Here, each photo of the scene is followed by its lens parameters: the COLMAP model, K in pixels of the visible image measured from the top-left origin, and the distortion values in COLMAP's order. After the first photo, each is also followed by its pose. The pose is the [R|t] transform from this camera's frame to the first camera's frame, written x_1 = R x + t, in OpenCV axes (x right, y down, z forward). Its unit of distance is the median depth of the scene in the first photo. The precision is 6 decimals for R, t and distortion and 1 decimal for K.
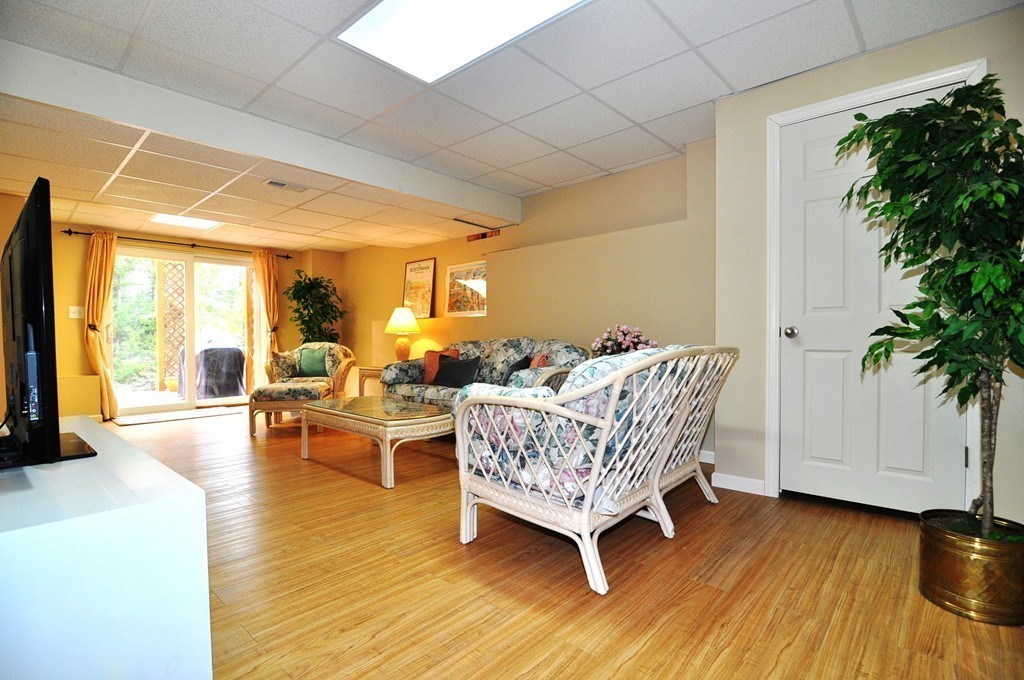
lens RADIAL K [[490.9, 0, 512.0], [0, 490.9, 340.0], [0, 0, 1]] dist [0.000051, -0.014897]
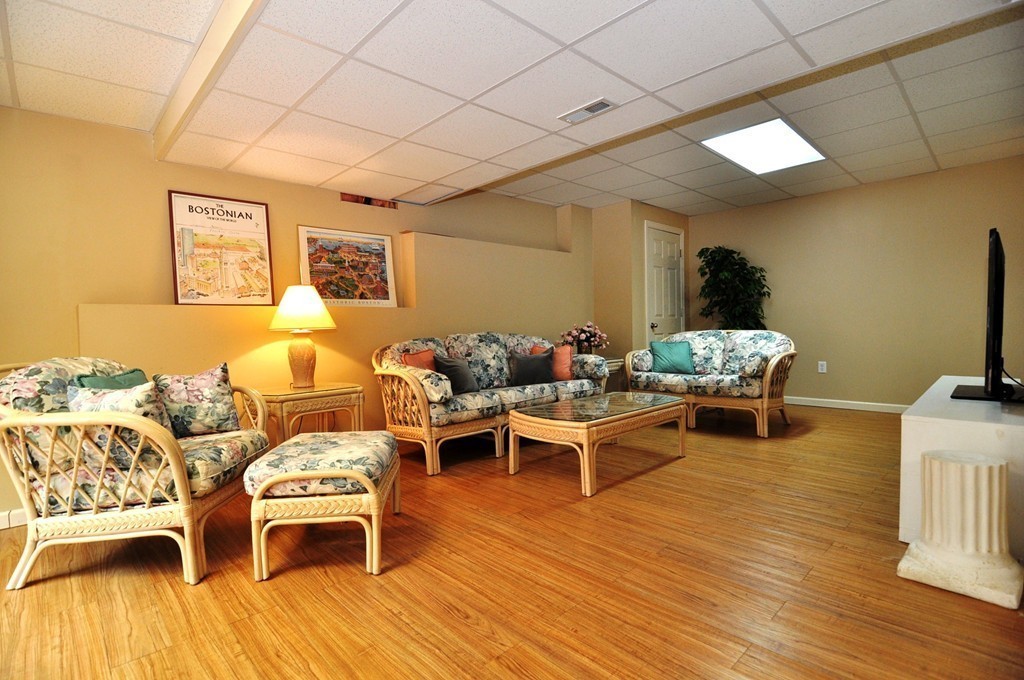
lens RADIAL K [[490.9, 0, 512.0], [0, 490.9, 340.0], [0, 0, 1]] dist [0.000051, -0.014897]
pose [[0.069607, -0.017785, 0.997416, -1.026610], [0.030145, 0.999422, 0.015717, -0.004794], [-0.997119, 0.028973, 0.070103, 0.937695]]
